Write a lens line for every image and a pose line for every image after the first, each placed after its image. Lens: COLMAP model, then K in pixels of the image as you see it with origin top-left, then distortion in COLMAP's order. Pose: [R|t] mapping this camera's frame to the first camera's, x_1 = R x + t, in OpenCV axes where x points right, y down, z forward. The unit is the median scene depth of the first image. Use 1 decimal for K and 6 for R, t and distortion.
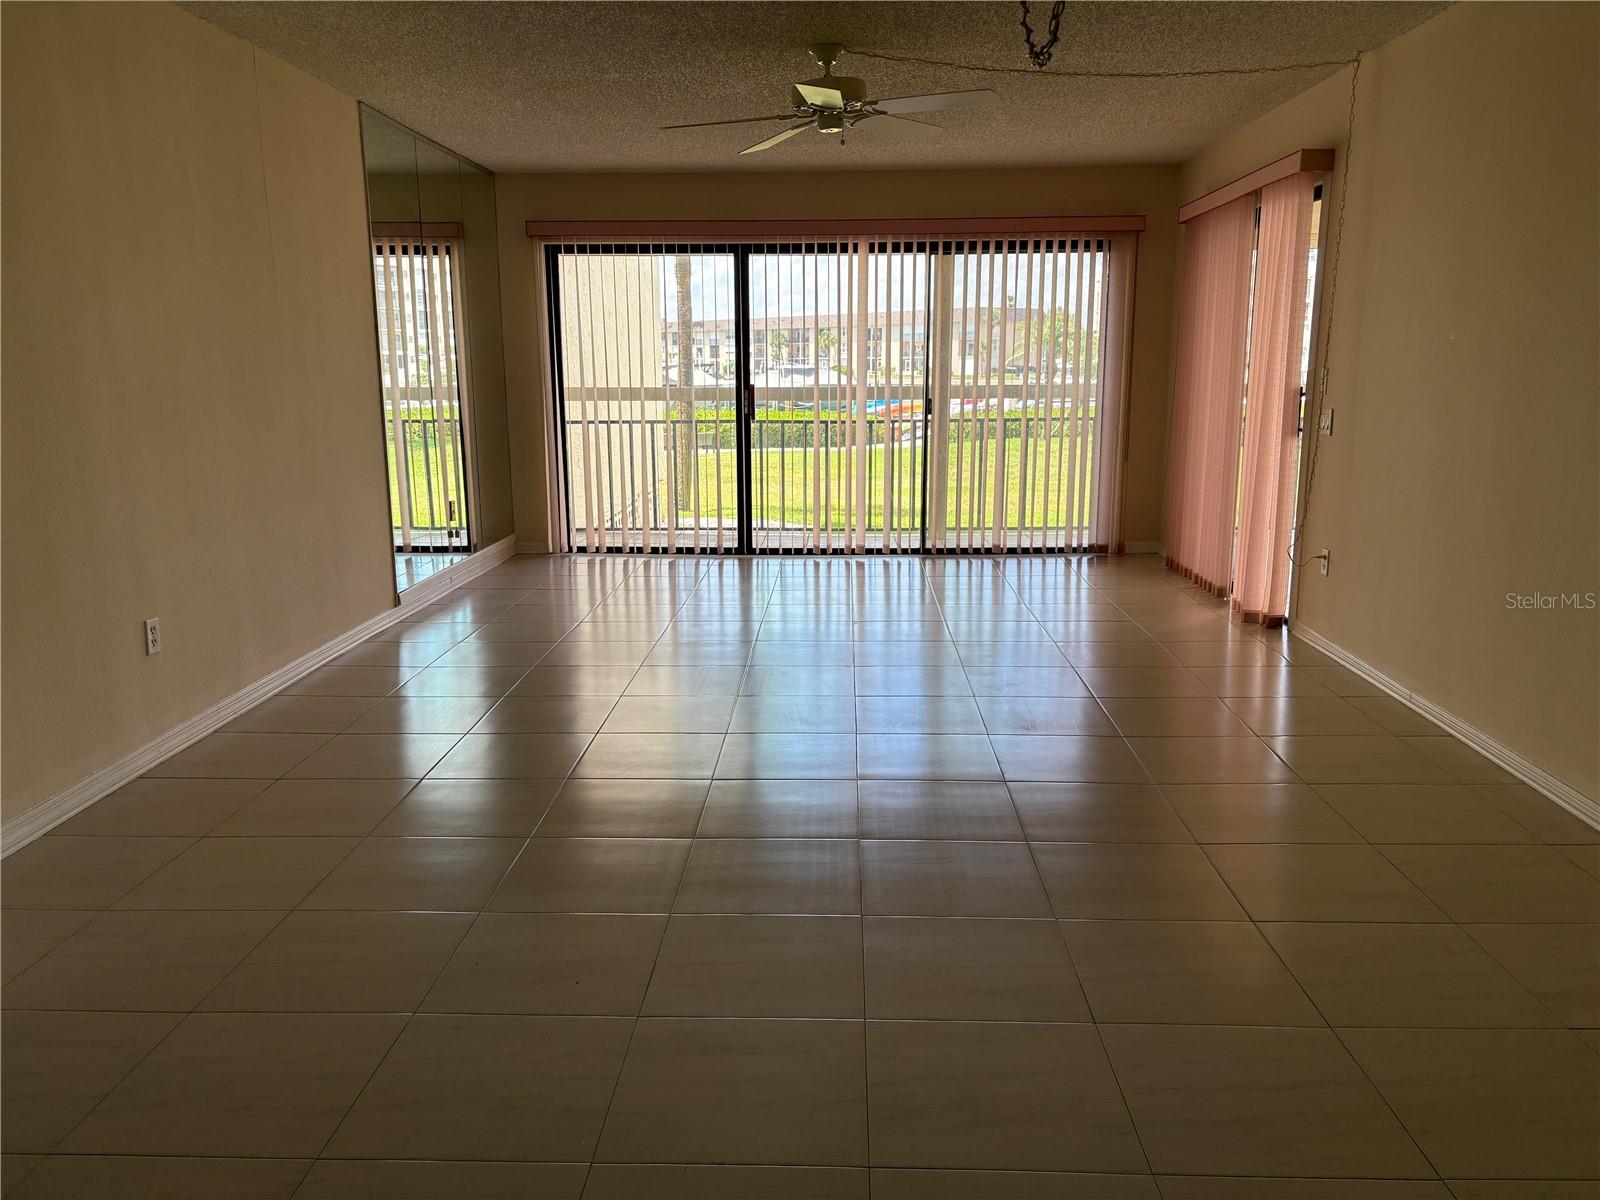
lens RADIAL K [[1216.1, 0, 803.3], [0, 1216.1, 590.7], [0, 0, 1]] dist [0.044943, -0.006218]
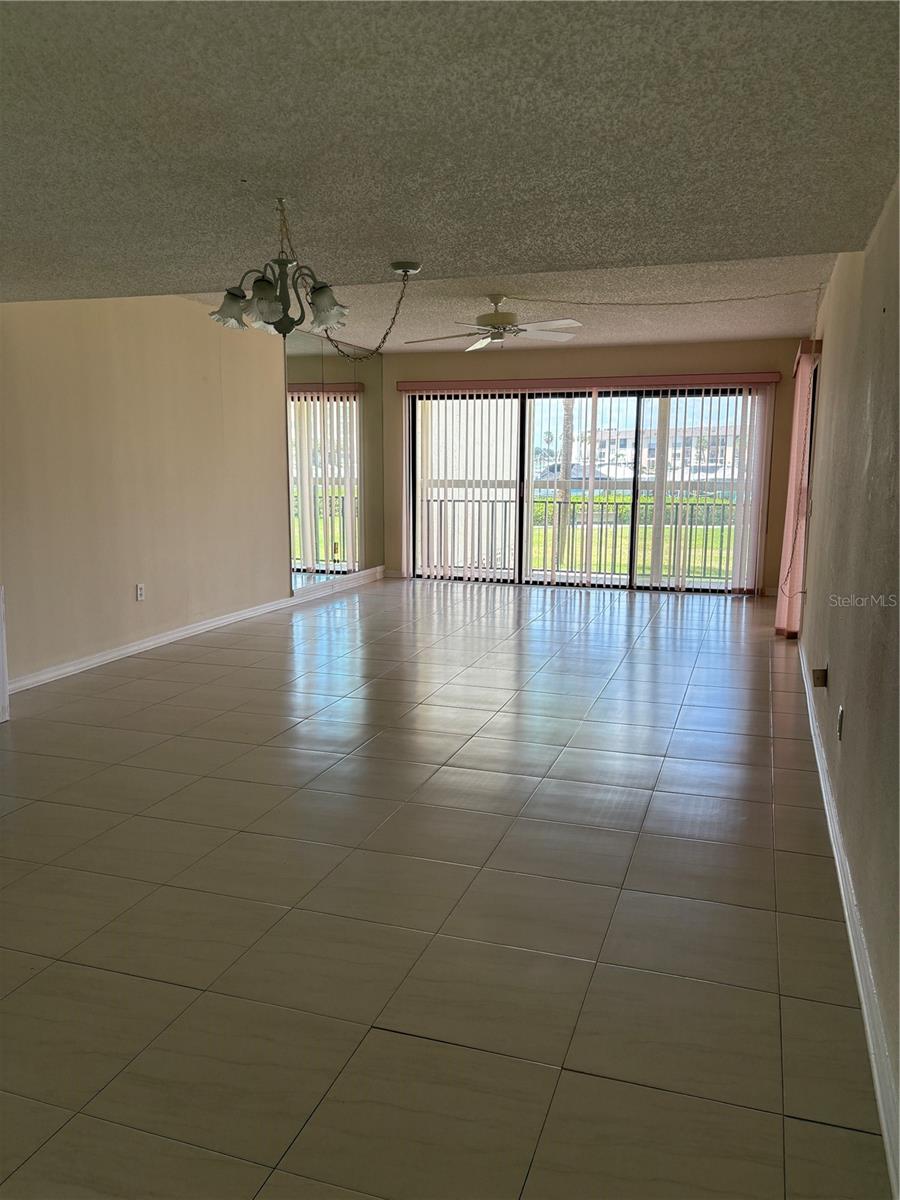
lens RADIAL K [[912.1, 0, 449.0], [0, 912.1, 608.3], [0, 0, 1]] dist [0.044943, -0.006218]
pose [[0.955550, 0.057876, -0.289093, 0.219231], [-0.064889, 0.997784, -0.014726, 0.026427], [0.287600, 0.032830, 0.957188, -0.181749]]
